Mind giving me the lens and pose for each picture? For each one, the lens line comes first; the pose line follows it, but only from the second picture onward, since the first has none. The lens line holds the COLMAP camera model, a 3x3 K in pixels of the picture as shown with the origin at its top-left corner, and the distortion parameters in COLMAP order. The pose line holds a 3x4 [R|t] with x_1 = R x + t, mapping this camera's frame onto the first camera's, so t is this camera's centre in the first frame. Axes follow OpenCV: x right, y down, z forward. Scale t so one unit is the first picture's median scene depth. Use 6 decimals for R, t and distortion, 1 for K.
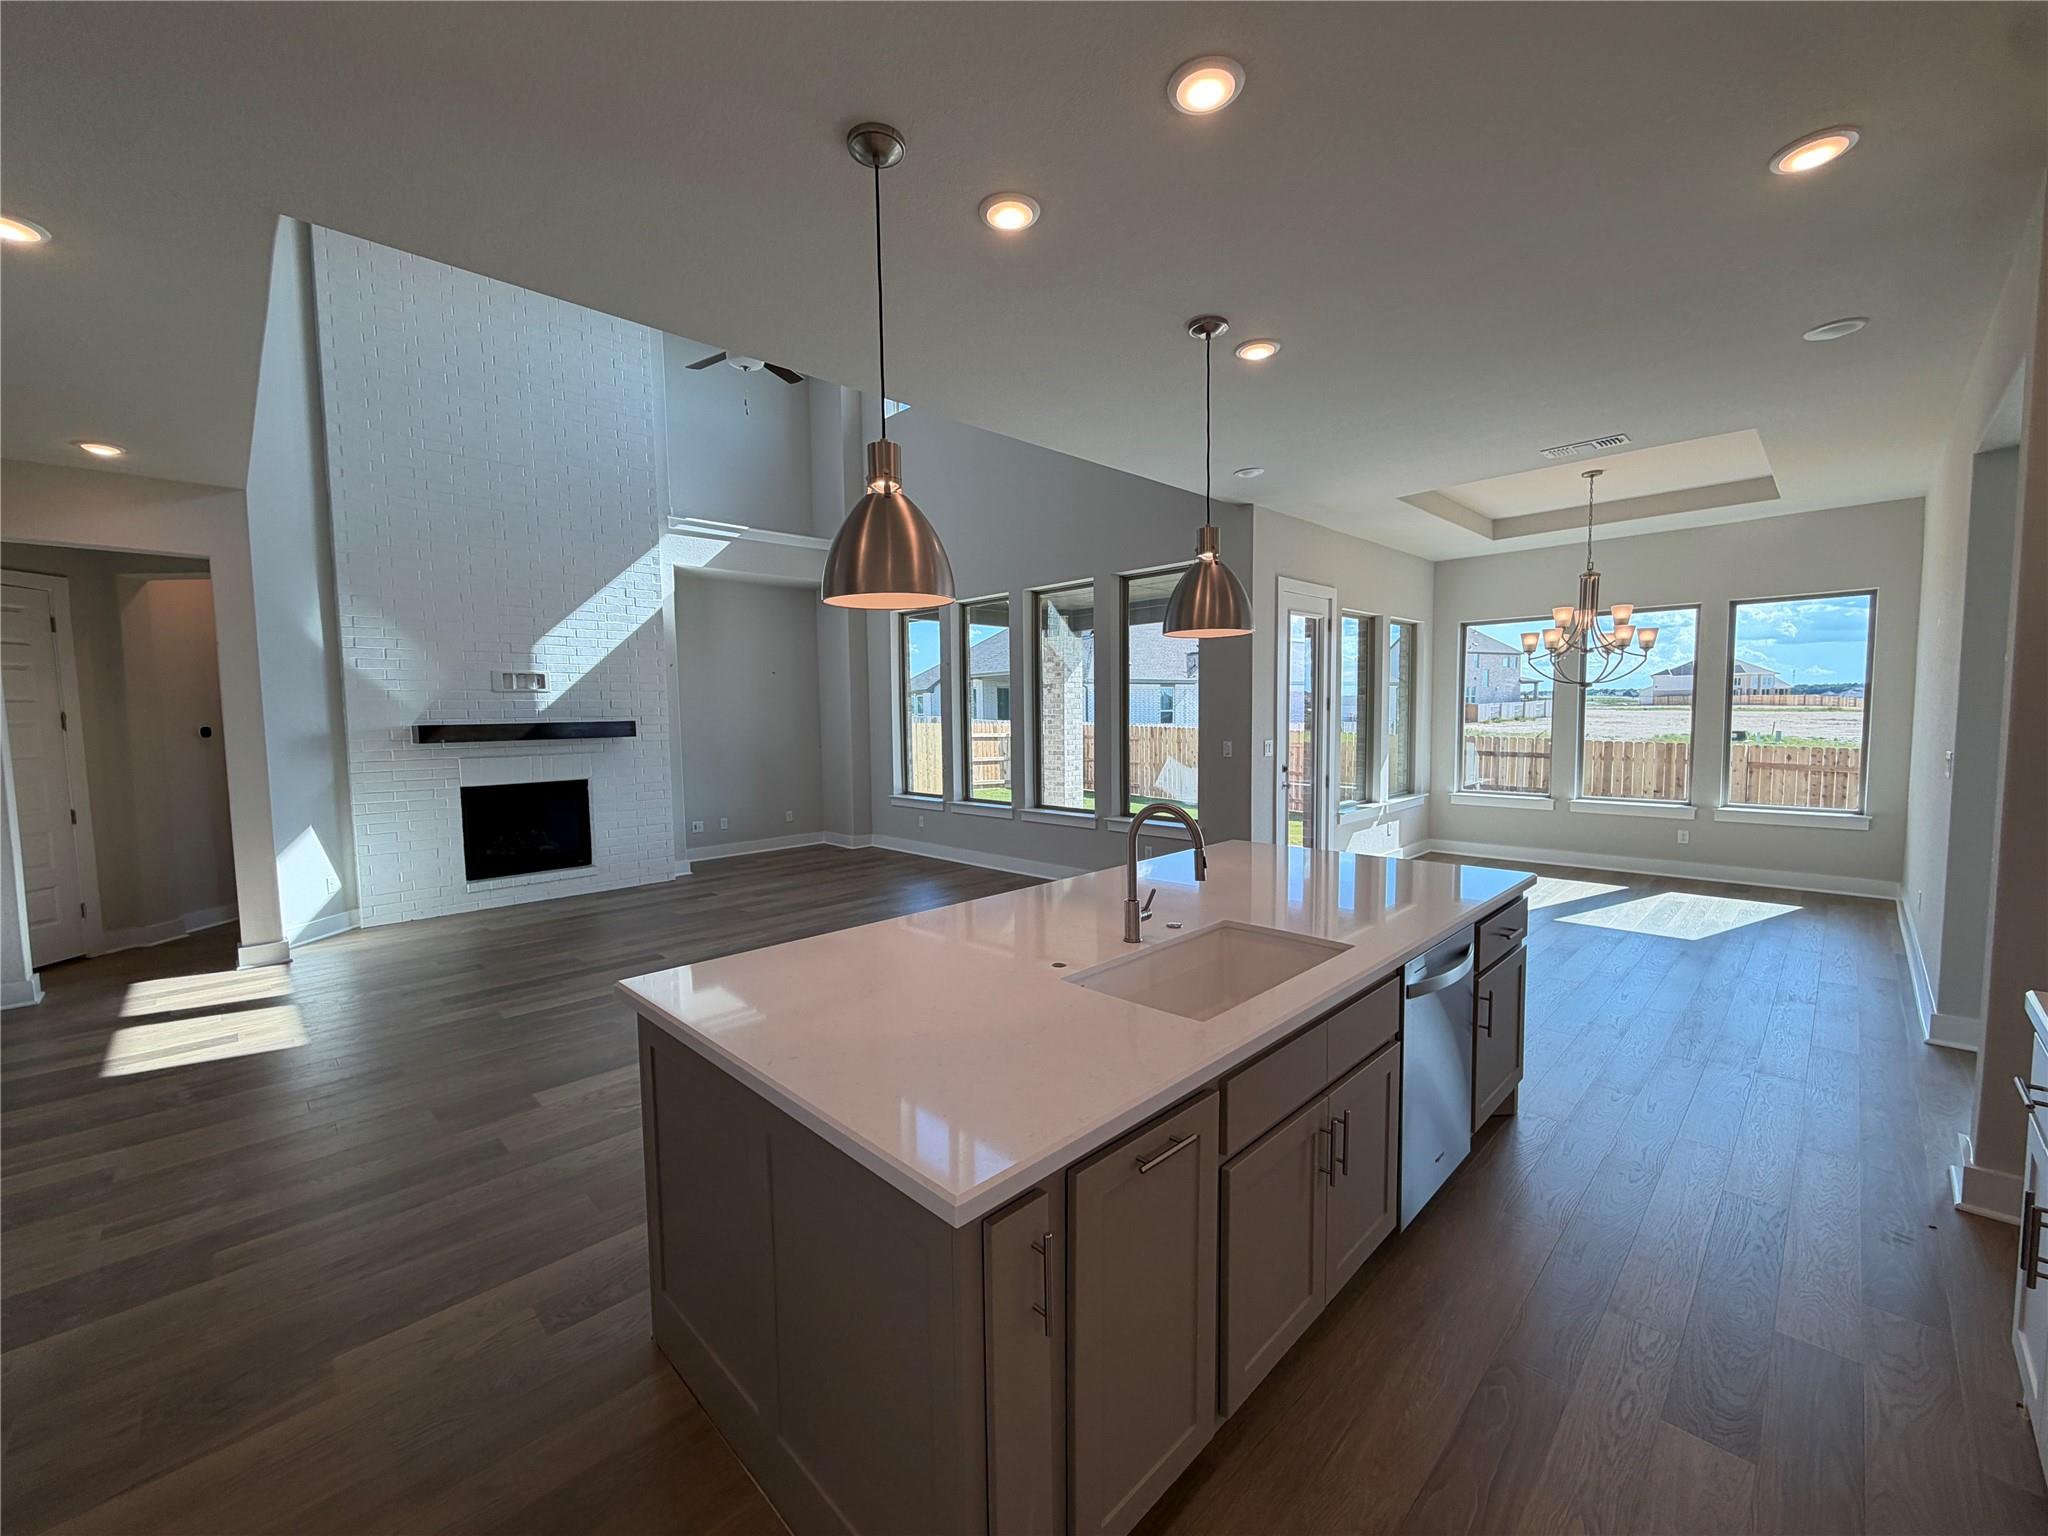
lens RADIAL K [[817.5, 0, 1018.8], [0, 817.5, 769.7], [0, 0, 1]] dist [-0.000598, -0.000520]
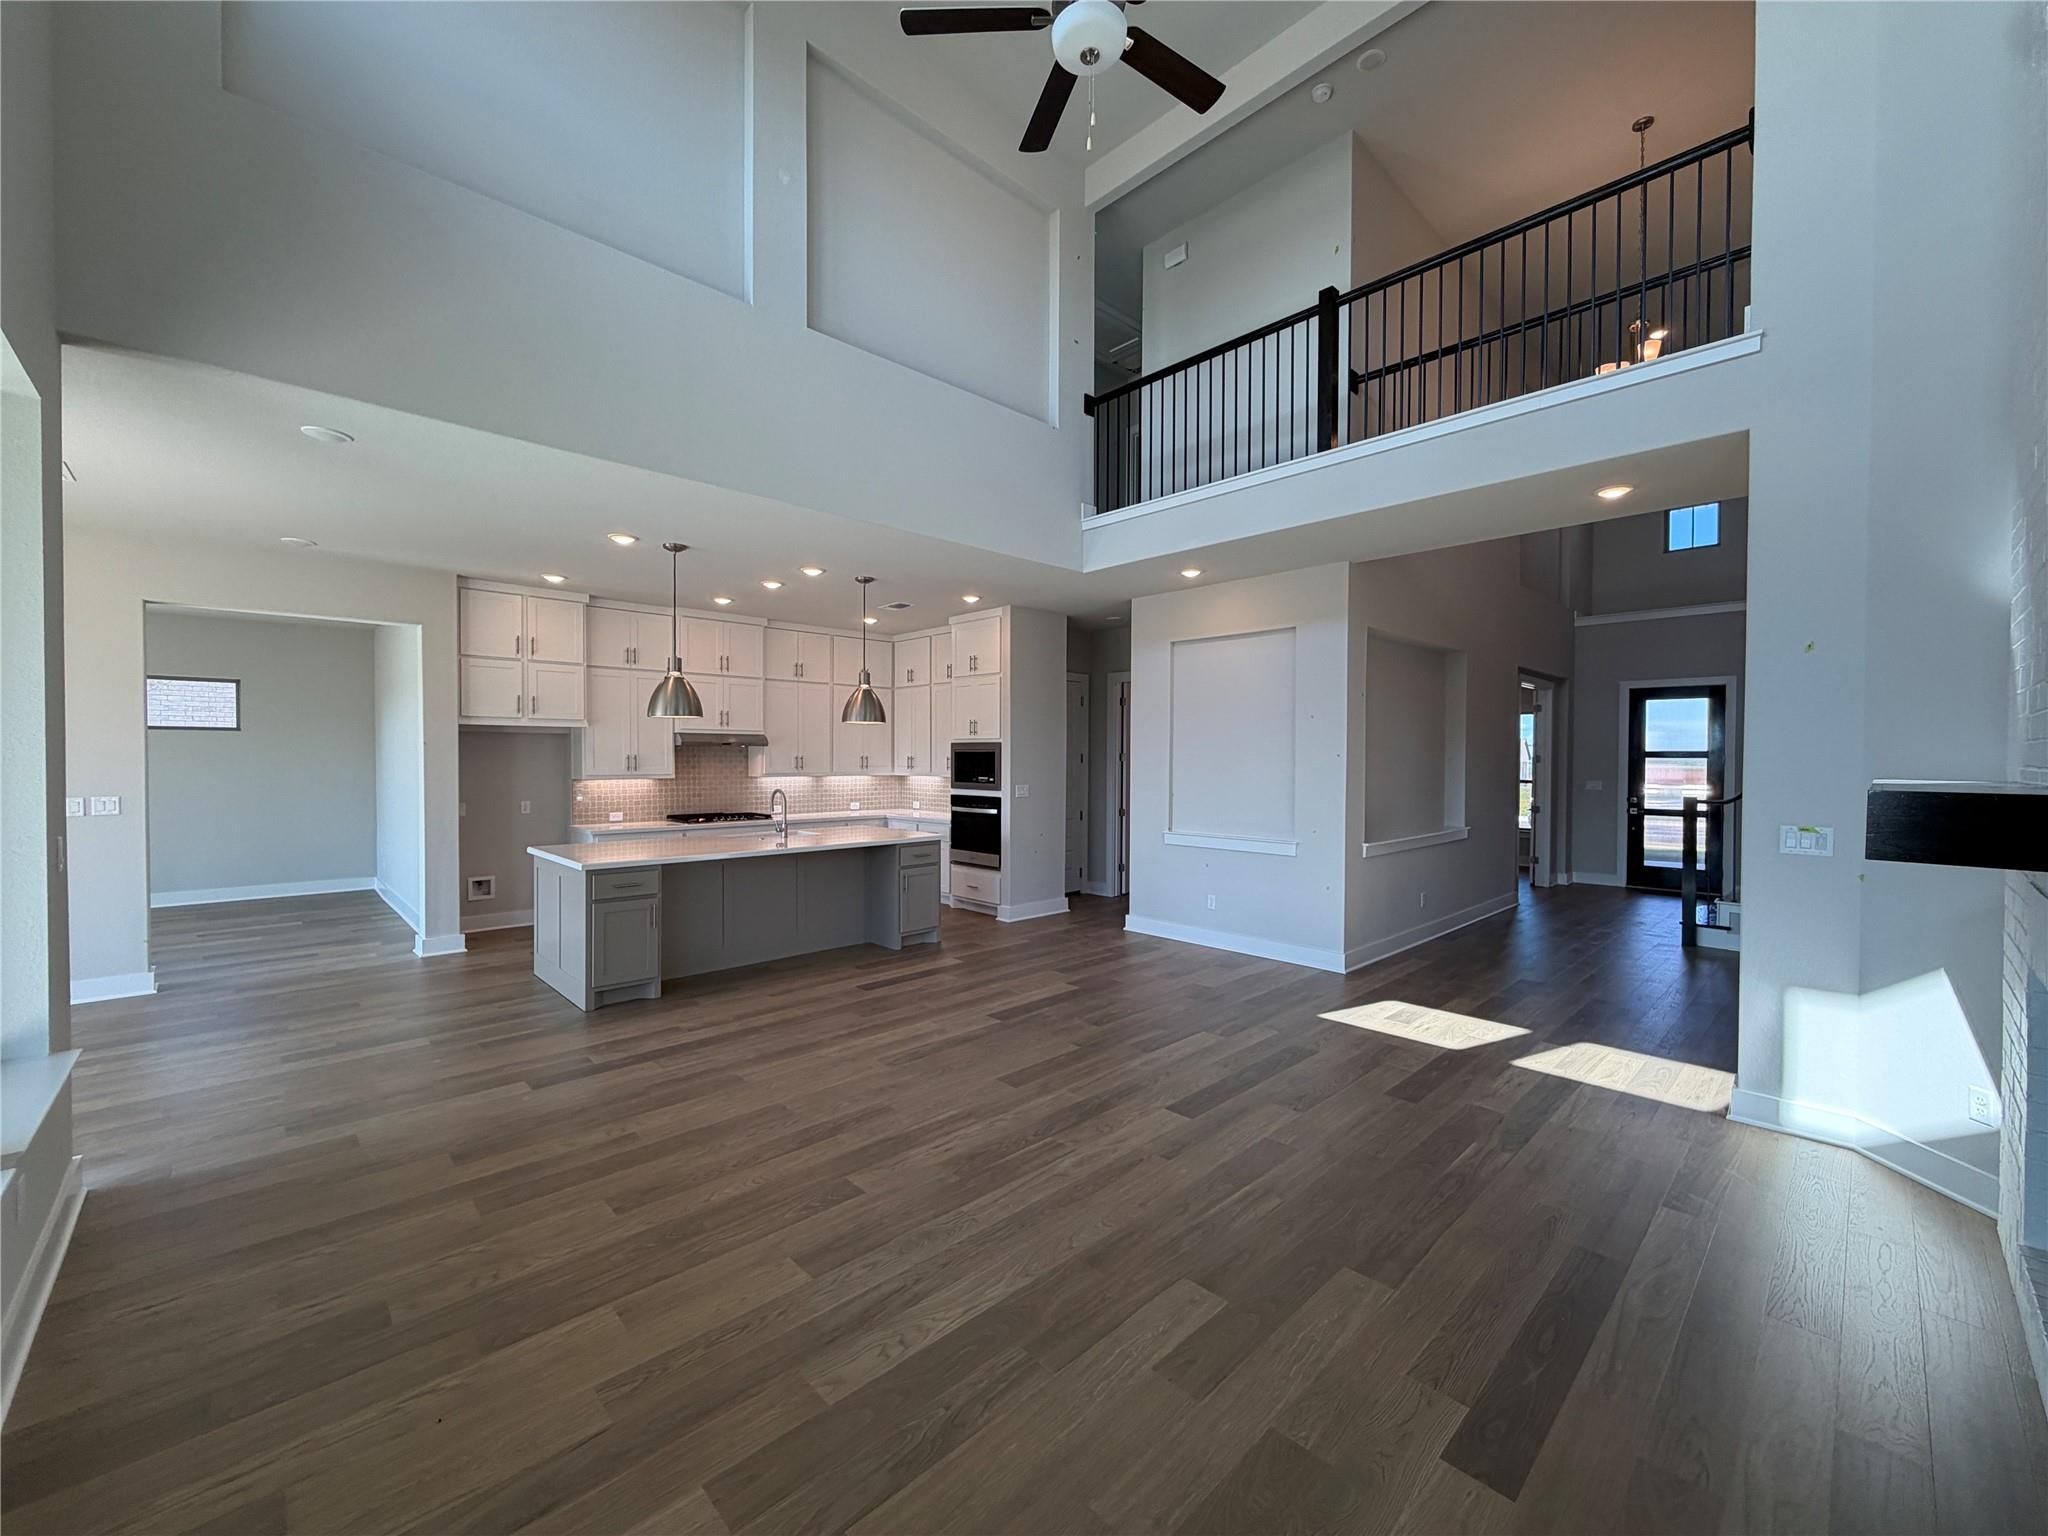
lens RADIAL K [[817.5, 0, 1019.8], [0, 817.5, 770.4], [0, 0, 1]] dist [-0.000598, -0.000520]
pose [[-0.999759, 0.012853, 0.017772, -0.271879], [0.014368, 0.996023, 0.087934, -0.099806], [-0.016571, 0.088168, -0.995968, 1.397105]]
